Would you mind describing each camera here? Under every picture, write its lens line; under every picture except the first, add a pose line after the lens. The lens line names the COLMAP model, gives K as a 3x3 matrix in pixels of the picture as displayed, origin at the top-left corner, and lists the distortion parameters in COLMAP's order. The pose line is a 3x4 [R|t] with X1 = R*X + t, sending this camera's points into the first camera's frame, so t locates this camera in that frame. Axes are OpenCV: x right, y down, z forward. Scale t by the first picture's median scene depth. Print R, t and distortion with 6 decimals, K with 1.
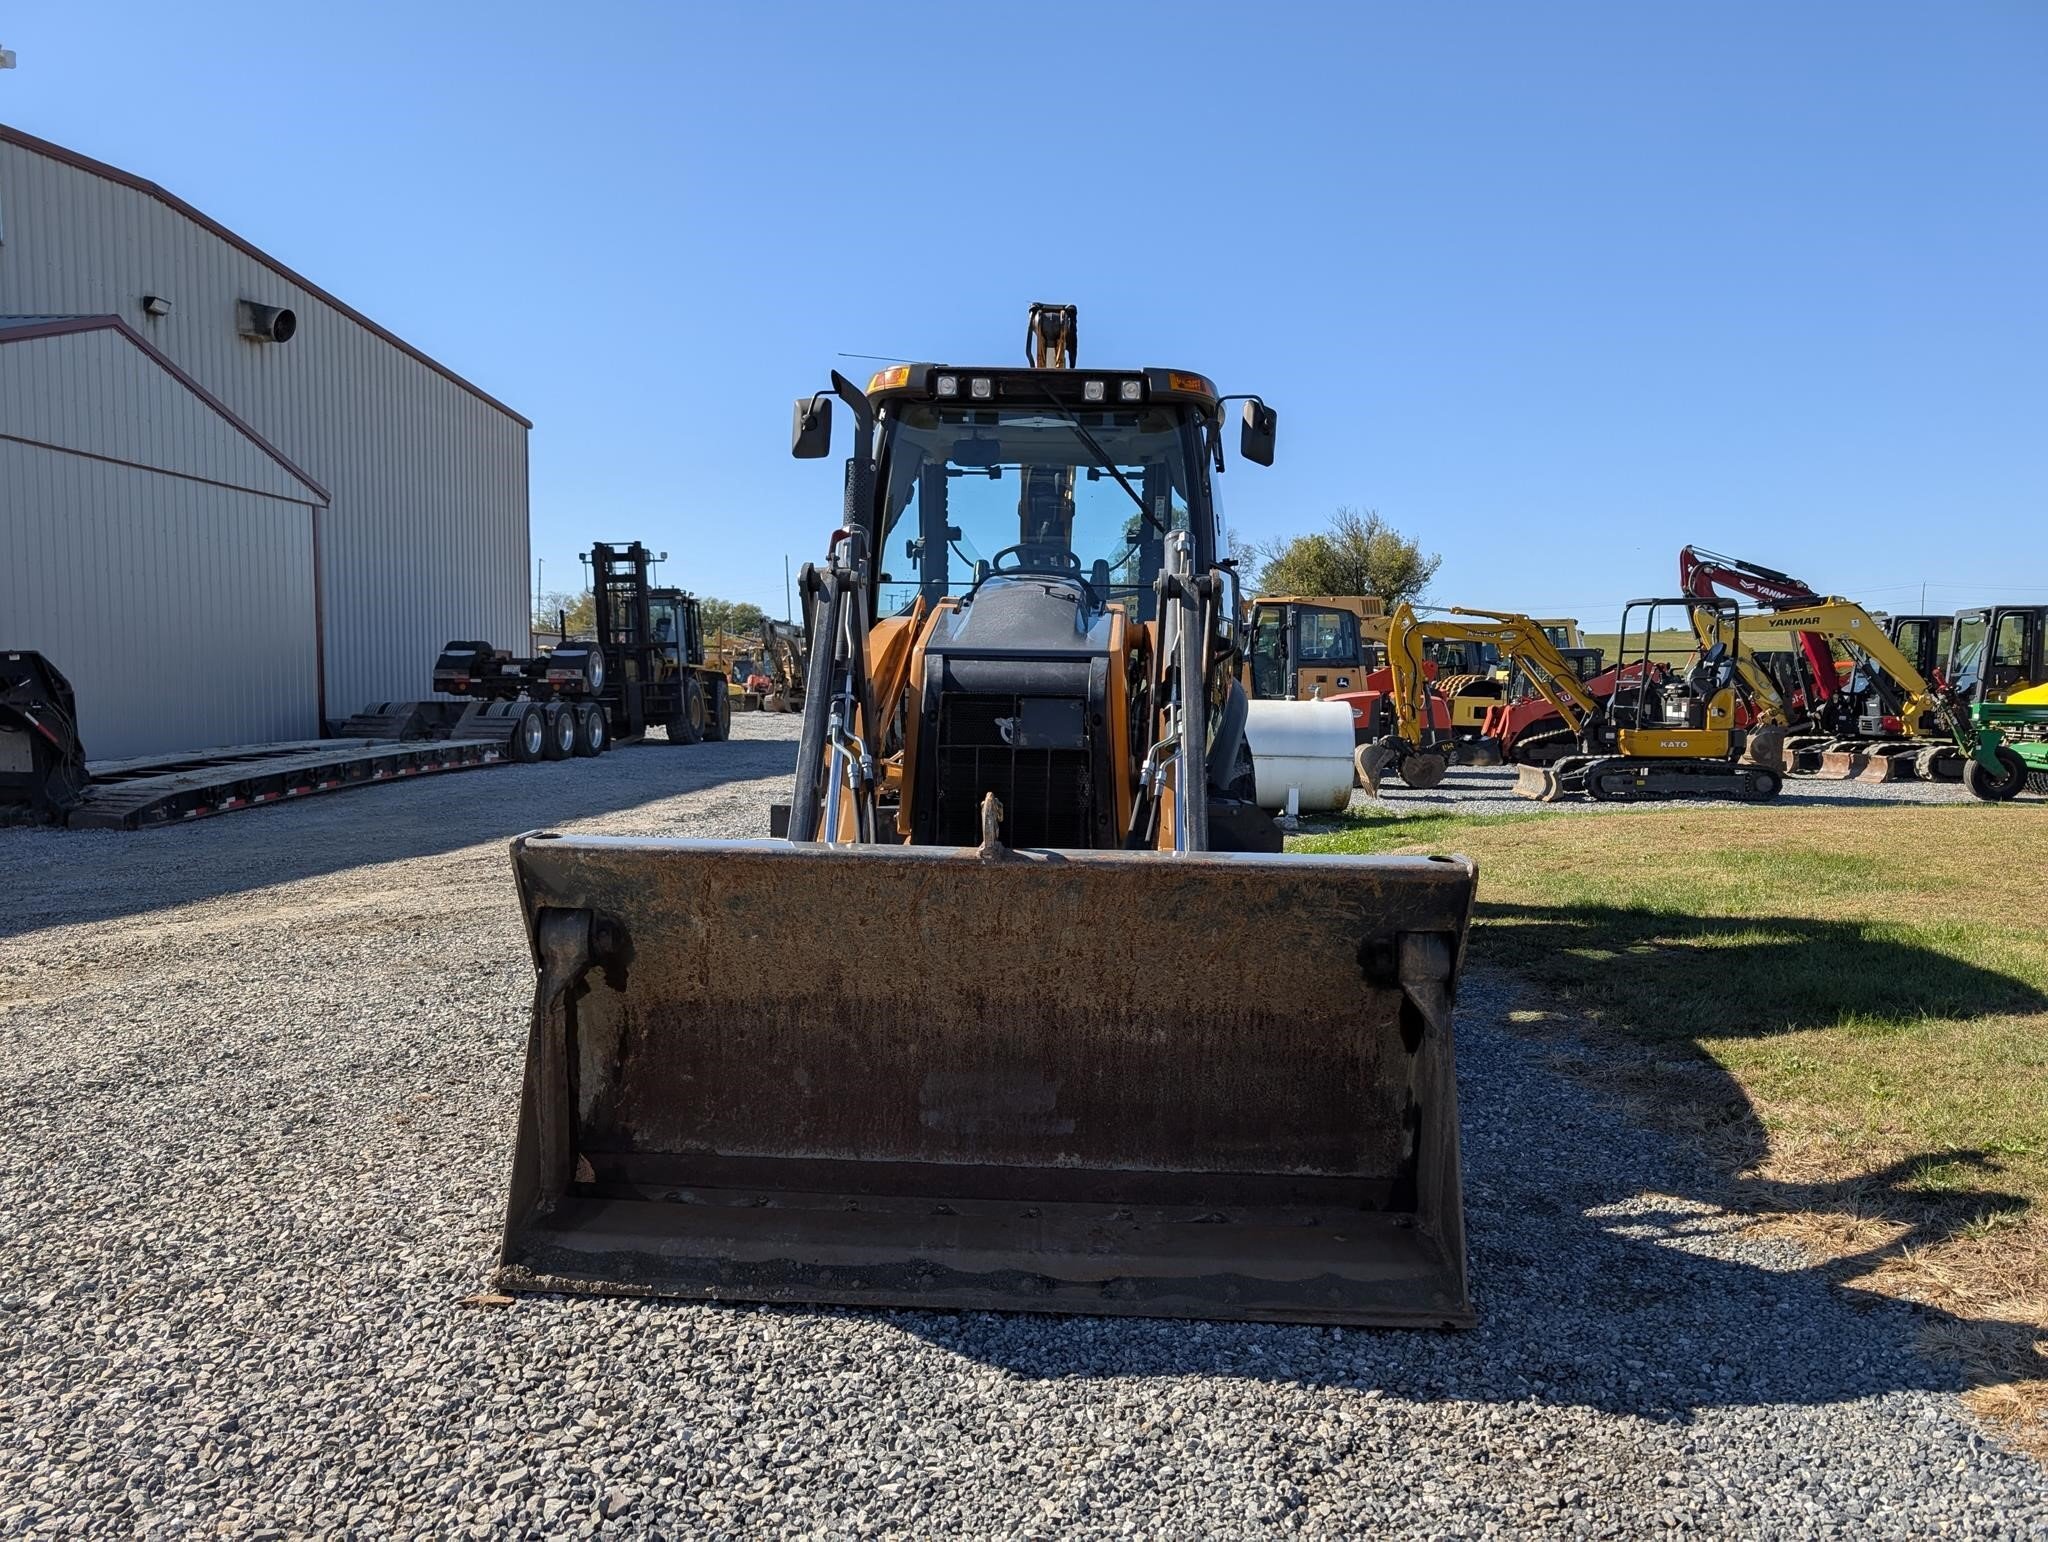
lens RADIAL K [[1481.1, 0, 1014.9], [0, 1481.1, 803.8], [0, 0, 1]] dist [0.026847, -0.035668]
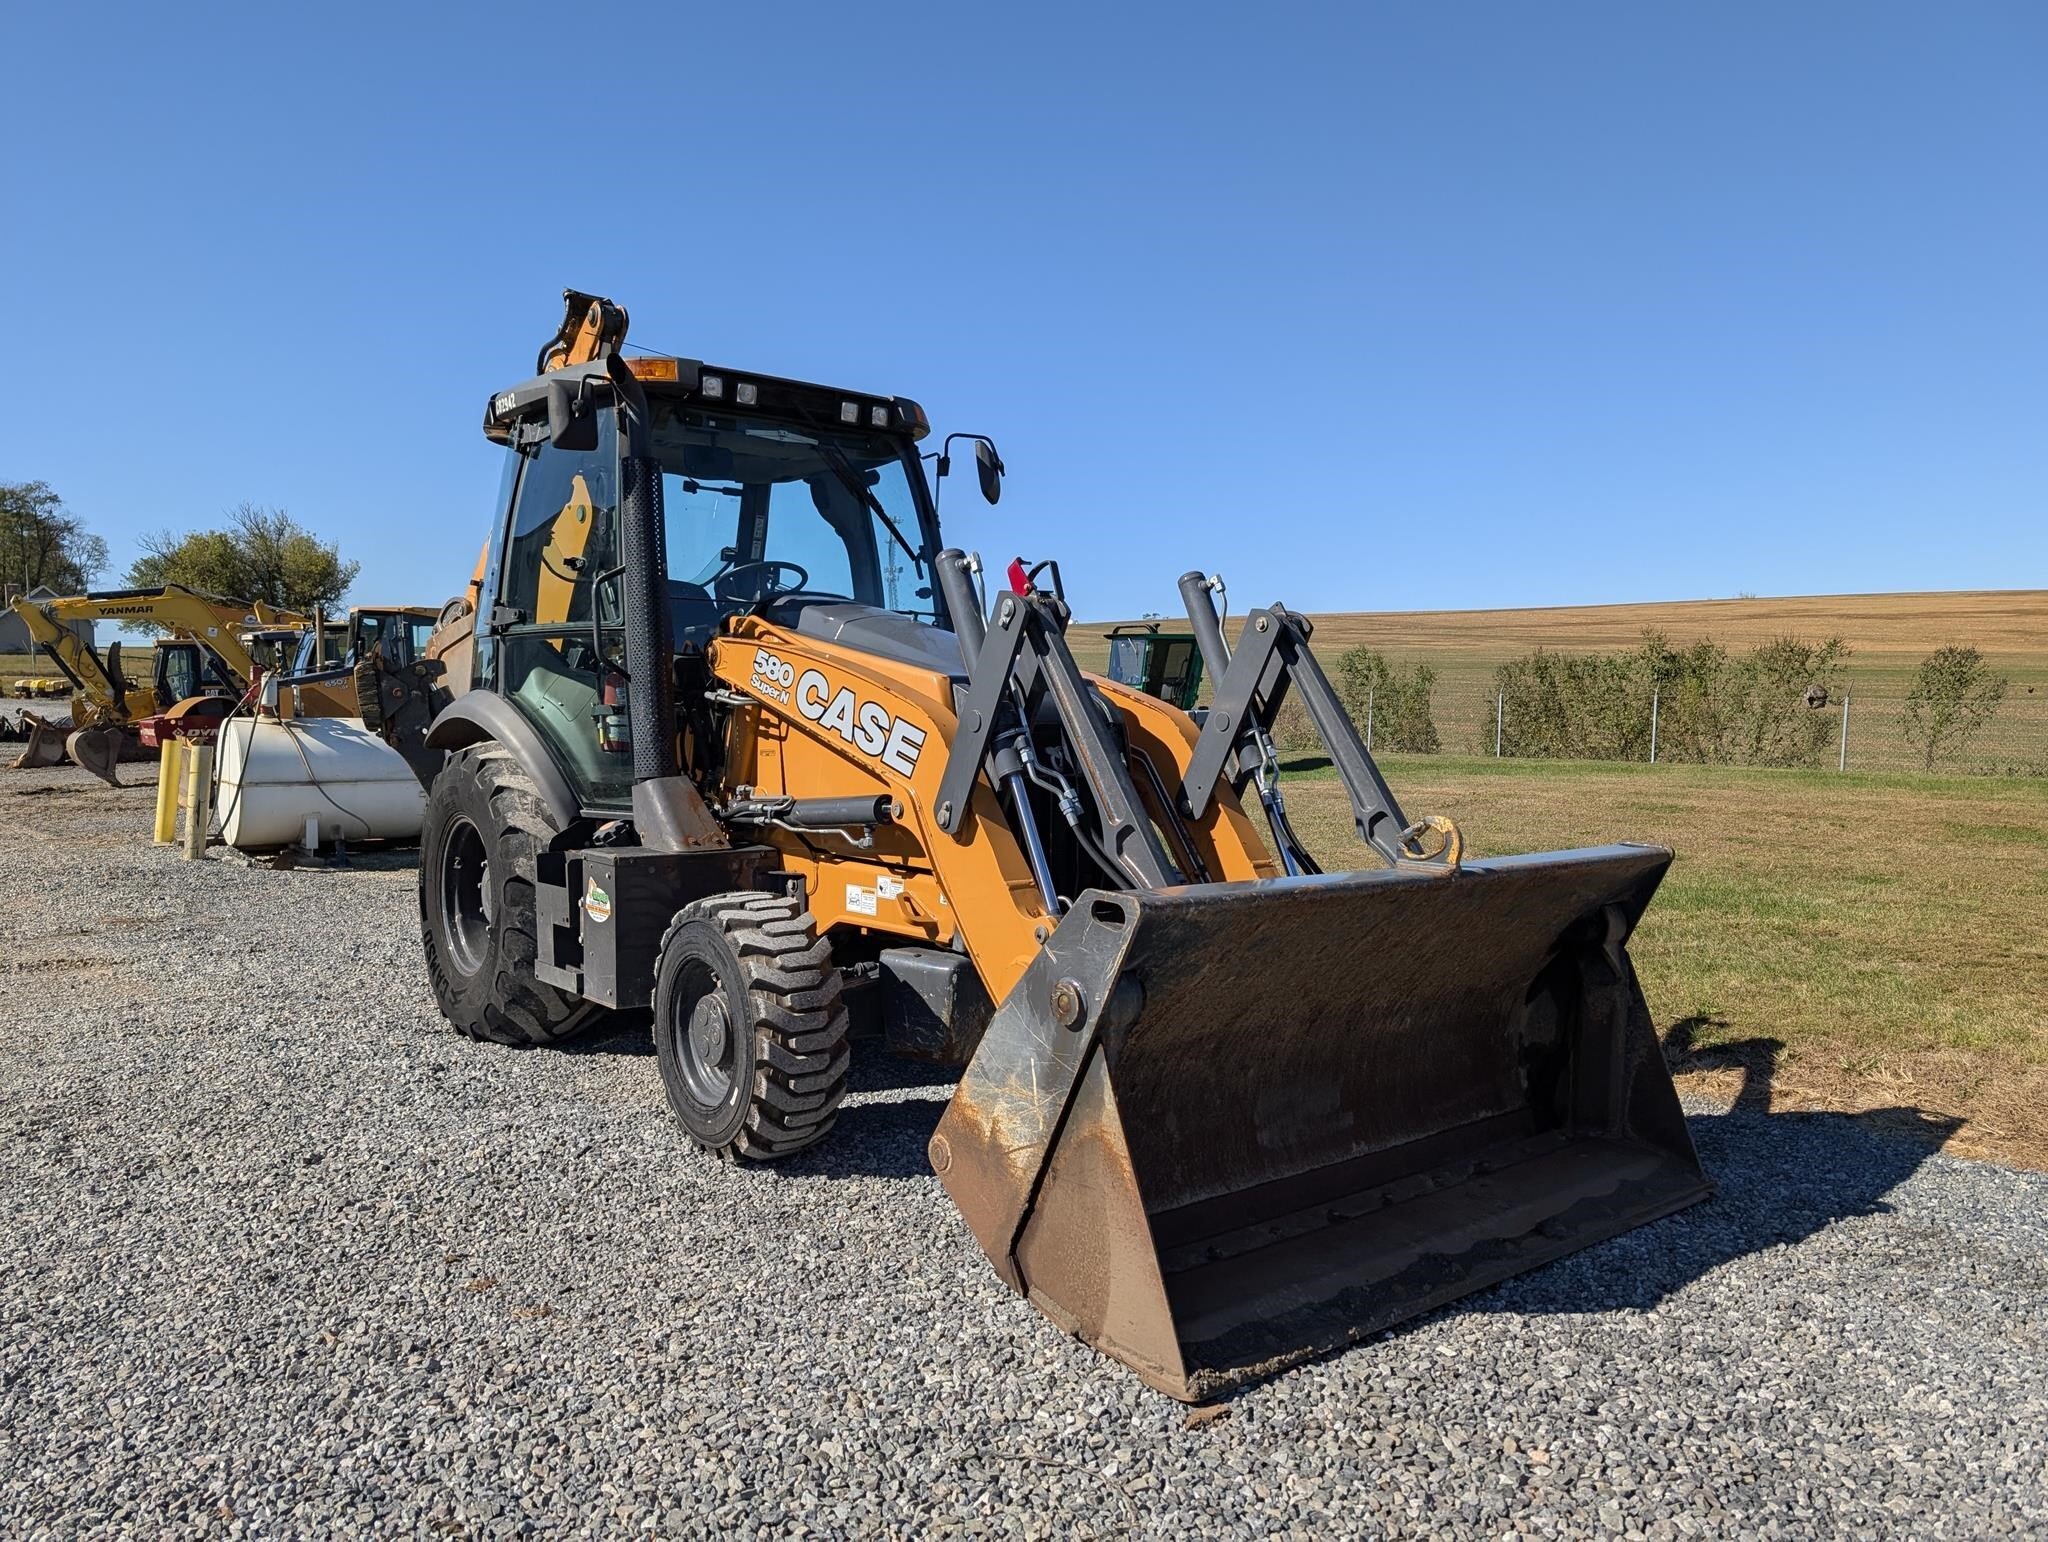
lens RADIAL K [[1481.1, 0, 1032.1], [0, 1481.1, 770.1], [0, 0, 1]] dist [0.026847, -0.035668]
pose [[0.743994, -0.038951, 0.667050, -0.175474], [0.059371, 0.998204, -0.007932, -0.009069], [-0.665544, 0.045504, 0.744970, 0.066999]]
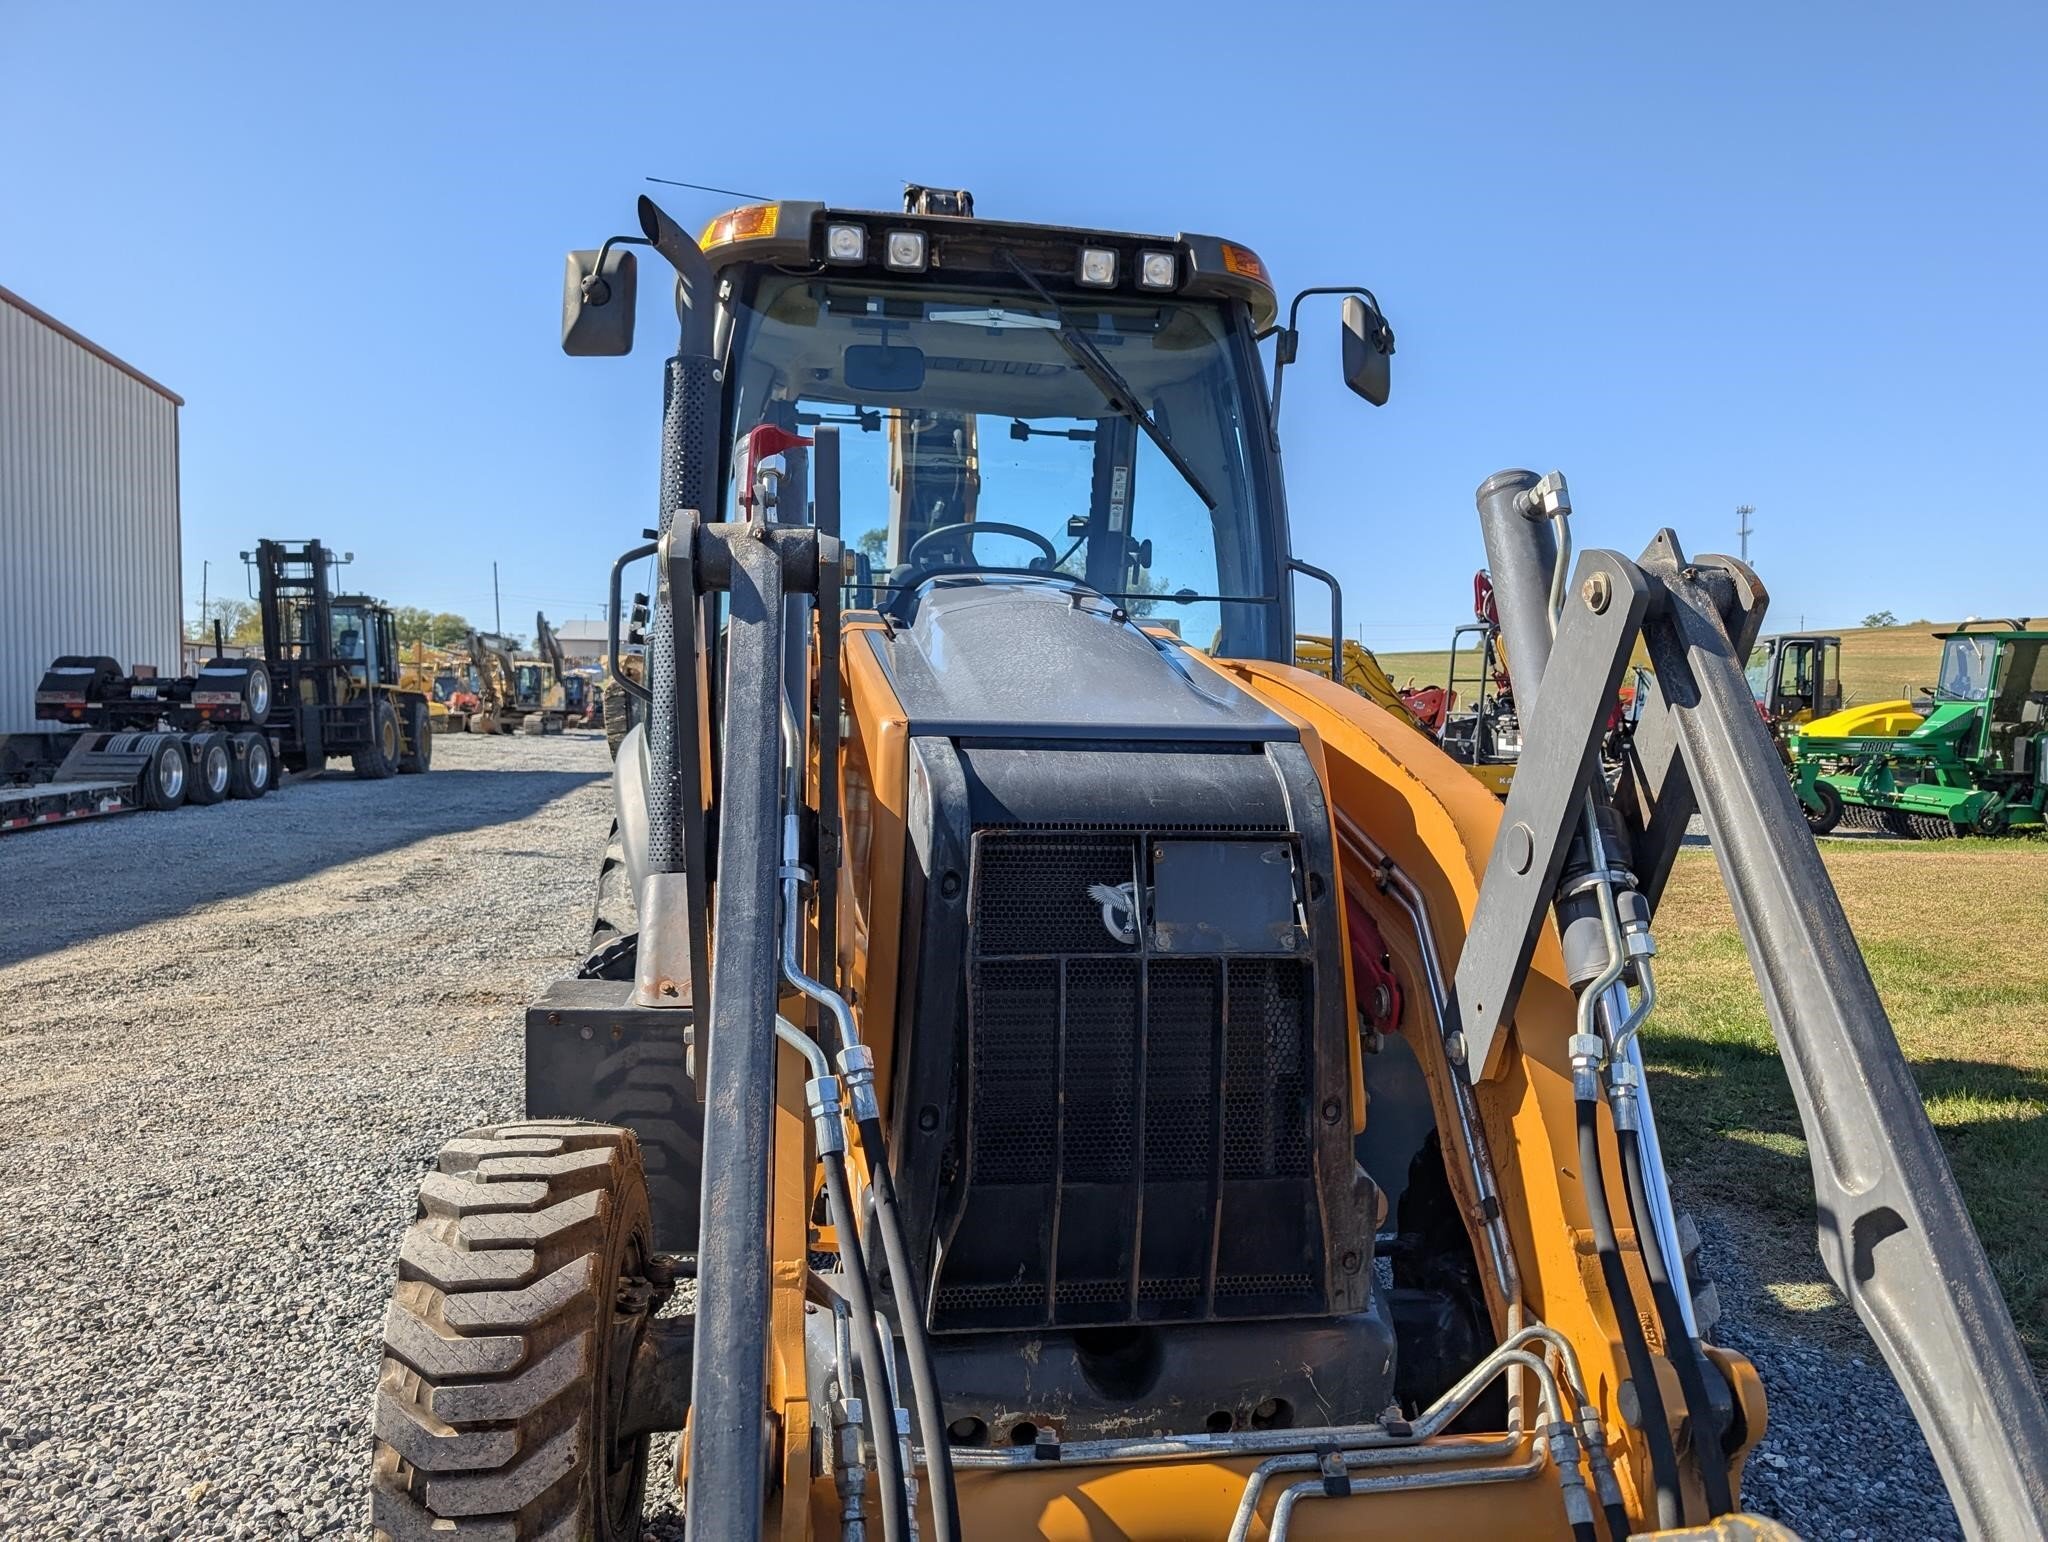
lens RADIAL K [[1481.1, 0, 1041.3], [0, 1481.1, 771.7], [0, 0, 1]] dist [0.026847, -0.035668]
pose [[0.980001, -0.006738, 0.198881, -0.029467], [0.013224, 0.999422, -0.031302, -0.020031], [-0.198555, 0.033306, 0.979524, 0.145876]]
